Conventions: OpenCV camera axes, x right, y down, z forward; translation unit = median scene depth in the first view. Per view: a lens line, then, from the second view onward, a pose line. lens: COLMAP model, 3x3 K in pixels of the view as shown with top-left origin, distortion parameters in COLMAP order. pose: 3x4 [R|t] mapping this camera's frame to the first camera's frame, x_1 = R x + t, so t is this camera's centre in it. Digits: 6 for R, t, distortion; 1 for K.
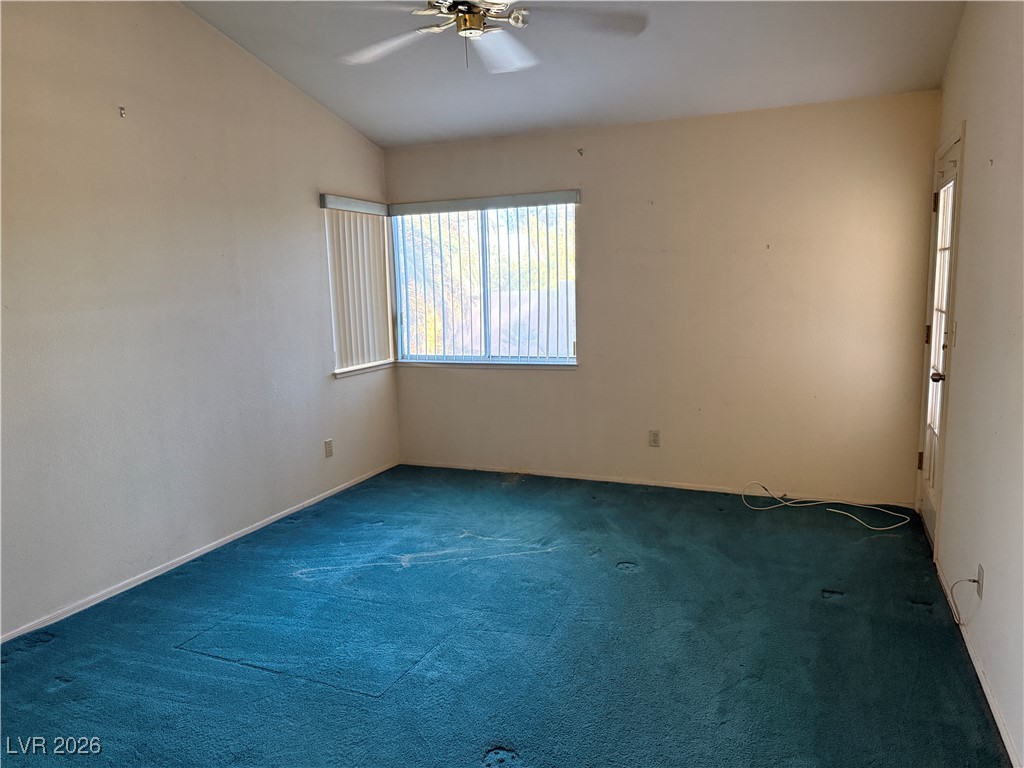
lens RADIAL K [[722.8, 0, 521.1], [0, 722.8, 383.1], [0, 0, 1]] dist [0.070572, -0.058876]
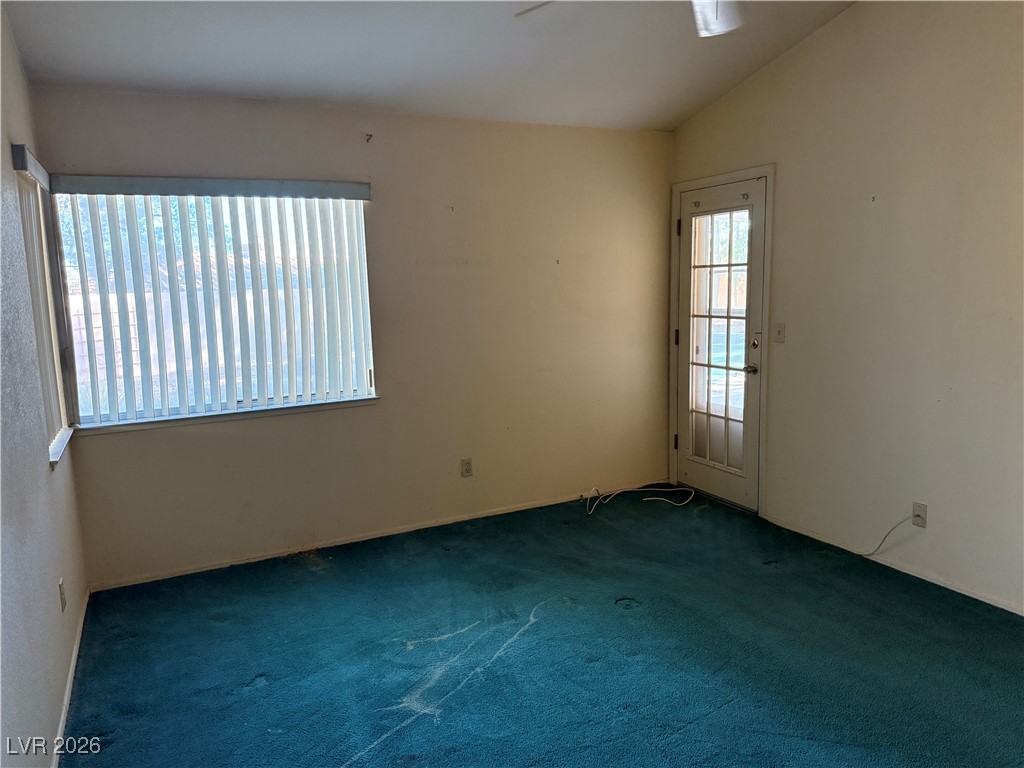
lens RADIAL K [[722.8, 0, 515.2], [0, 722.8, 381.5], [0, 0, 1]] dist [0.070572, -0.058876]
pose [[0.645818, -0.101591, 0.756703, -0.464559], [0.114328, 0.992801, 0.035713, -0.058049], [-0.754883, 0.063448, 0.652783, 0.365903]]
